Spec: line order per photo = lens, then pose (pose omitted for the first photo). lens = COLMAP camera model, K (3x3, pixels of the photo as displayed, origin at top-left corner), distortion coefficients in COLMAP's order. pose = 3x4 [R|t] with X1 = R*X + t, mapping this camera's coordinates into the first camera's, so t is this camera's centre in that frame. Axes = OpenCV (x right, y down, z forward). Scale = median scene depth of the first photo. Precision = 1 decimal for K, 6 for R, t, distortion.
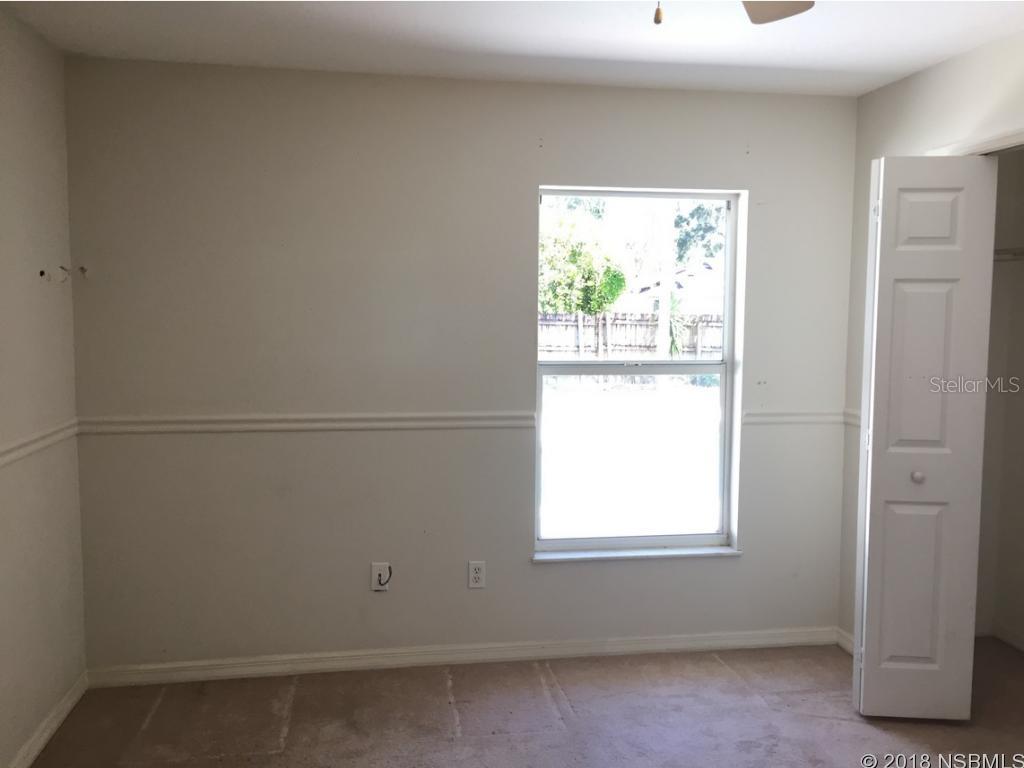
lens RADIAL K [[882.3, 0, 512.8], [0, 882.3, 384.0], [0, 0, 1]] dist [0.095231, -0.126729]
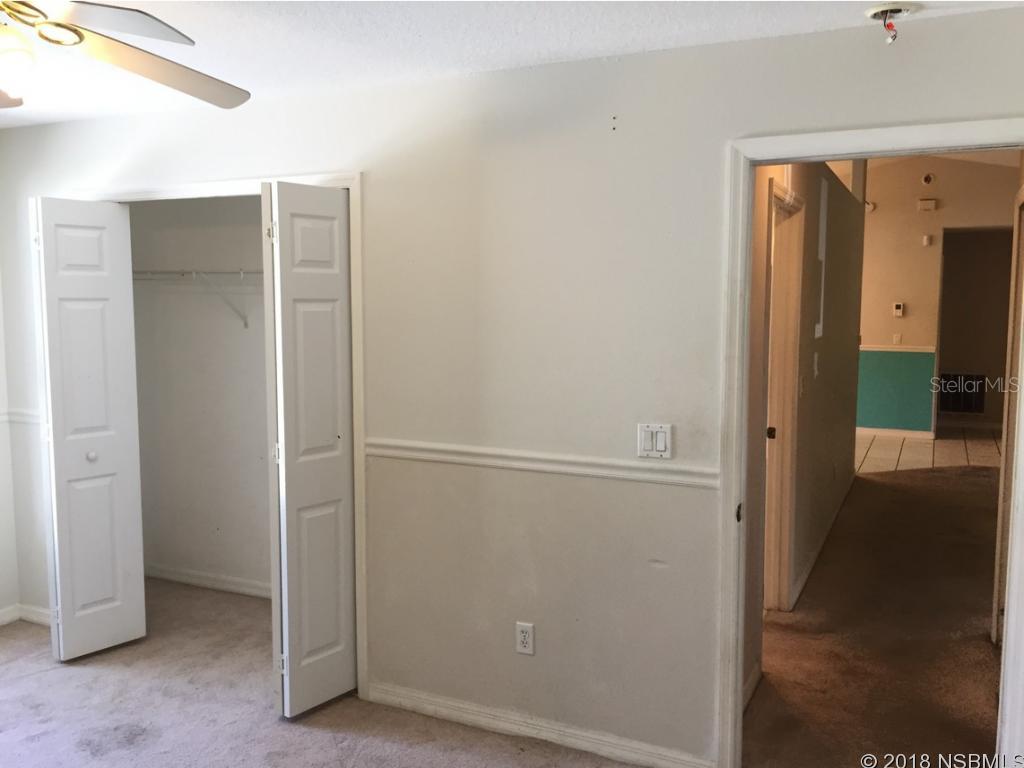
lens RADIAL K [[882.3, 0, 514.8], [0, 882.3, 380.4], [0, 0, 1]] dist [0.095231, -0.126729]
pose [[0.574735, -0.082772, 0.814143, -0.212924], [0.073327, 0.996079, 0.049505, -0.020292], [-0.815048, 0.031246, 0.578551, -0.201286]]
